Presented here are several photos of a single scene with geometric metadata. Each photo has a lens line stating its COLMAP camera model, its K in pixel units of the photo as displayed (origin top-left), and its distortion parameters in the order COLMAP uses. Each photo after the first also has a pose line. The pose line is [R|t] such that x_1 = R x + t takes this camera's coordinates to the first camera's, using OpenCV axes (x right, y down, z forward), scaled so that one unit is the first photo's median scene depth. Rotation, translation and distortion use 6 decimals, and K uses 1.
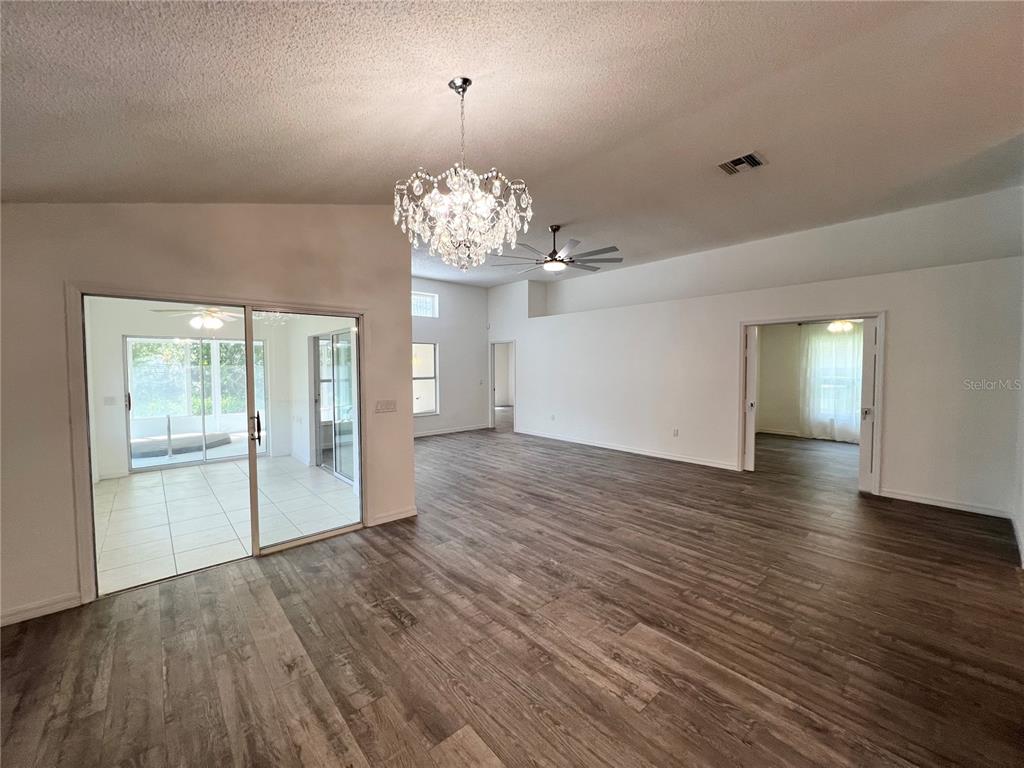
lens RADIAL K [[411.8, 0, 511.4], [0, 411.8, 382.9], [0, 0, 1]] dist [-0.001936, 0.000597]
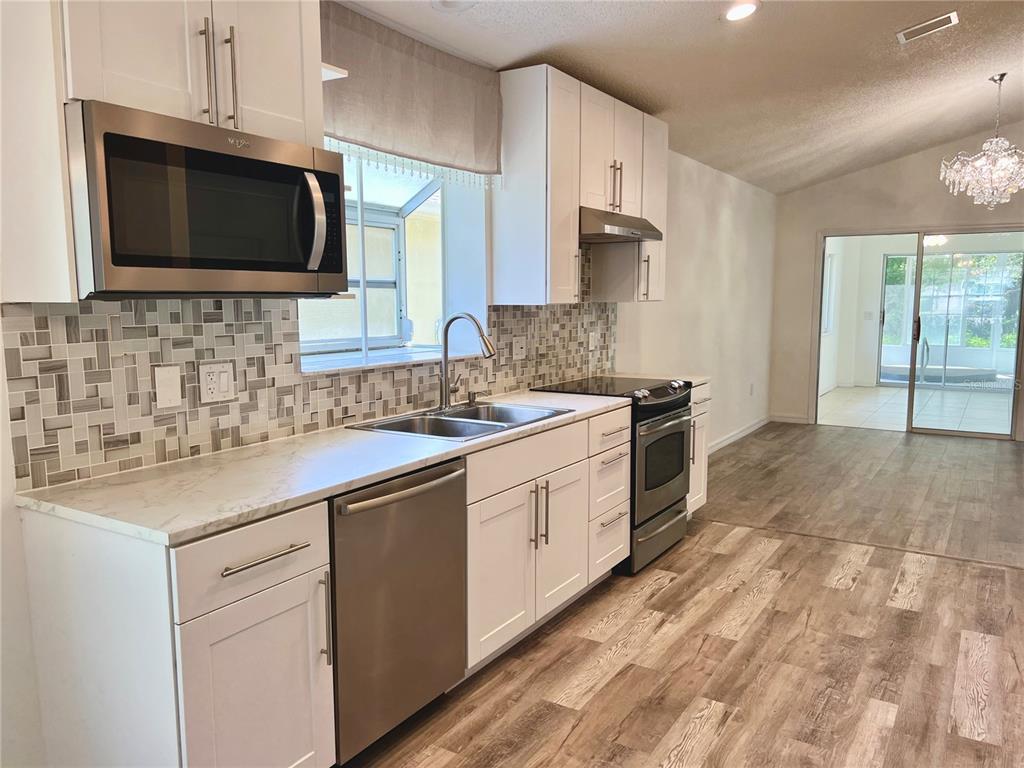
lens RADIAL K [[767.6, 0, 521.2], [0, 767.6, 393.1], [0, 0, 1]] dist [0.067437, -0.082201]
pose [[0.285664, 0.125631, -0.950059, 1.074970], [-0.039854, 0.992070, 0.119203, 0.052120], [0.957501, 0.003812, 0.288406, -0.693230]]
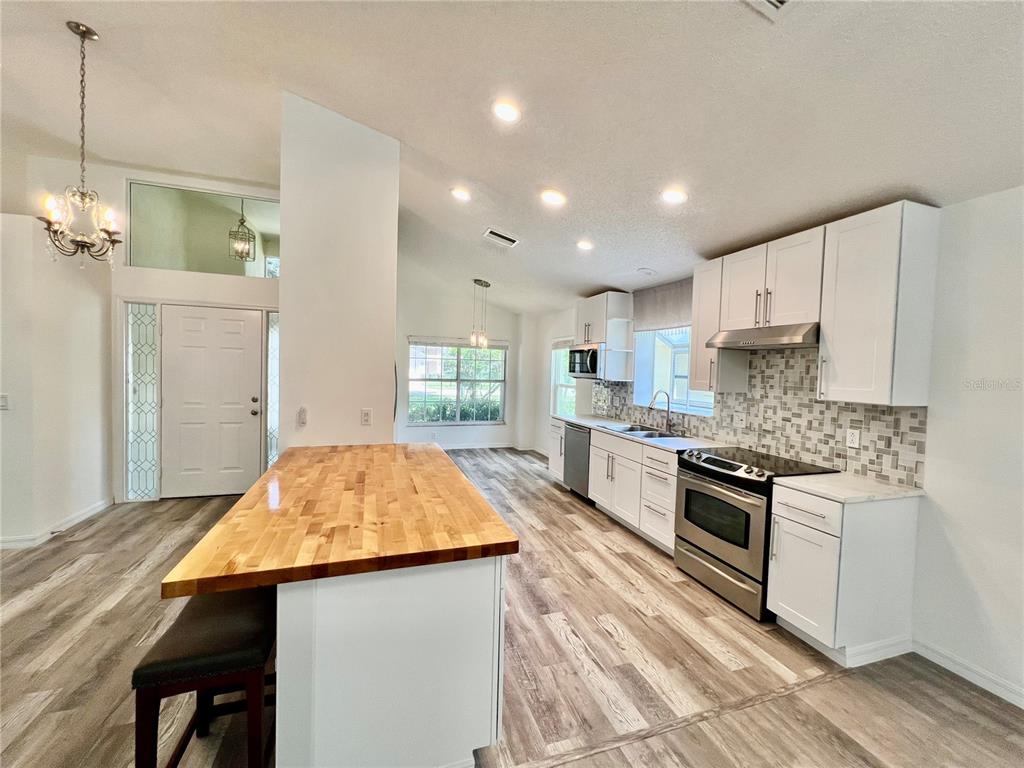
lens RADIAL K [[411.8, 0, 511.4], [0, 411.8, 382.9], [0, 0, 1]] dist [-0.001936, 0.000597]
pose [[-0.920183, -0.036783, 0.389756, 0.217015], [-0.009385, 0.997363, 0.071968, -0.020084], [-0.391376, 0.062566, -0.918102, 0.559420]]
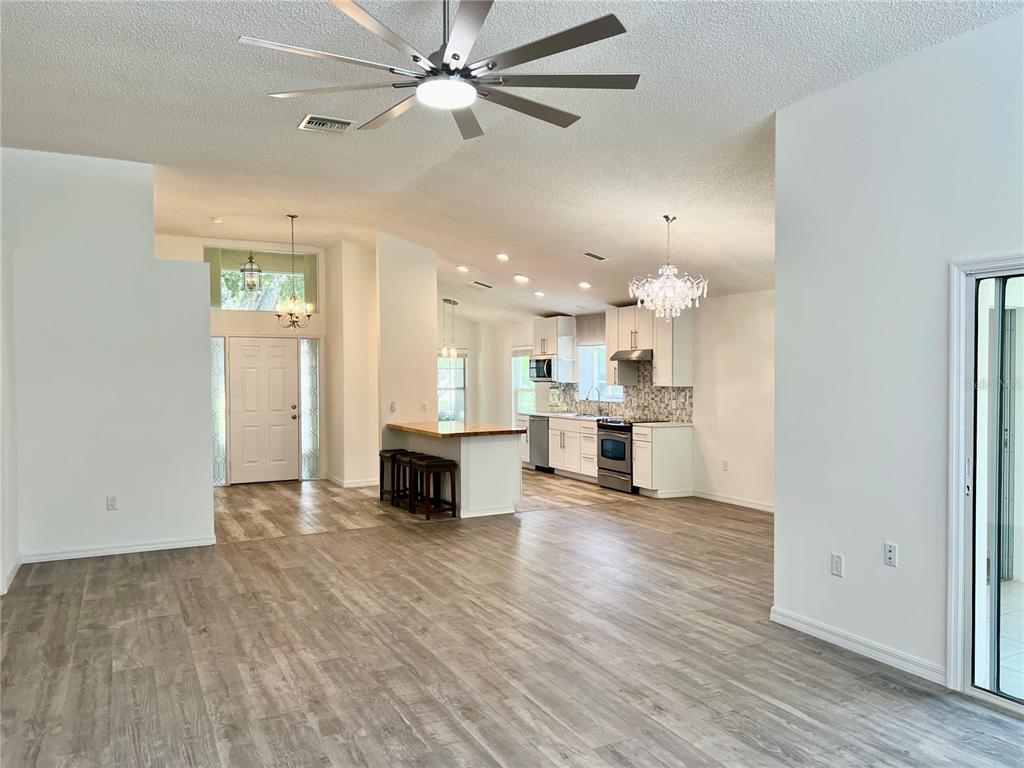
lens RADIAL K [[767.6, 0, 521.2], [0, 767.6, 393.1], [0, 0, 1]] dist [0.067437, -0.082201]
pose [[-0.969531, 0.003192, 0.244949, -0.162460], [0.019717, 0.997688, 0.065038, -0.100182], [-0.244175, 0.067886, -0.967352, 2.290823]]
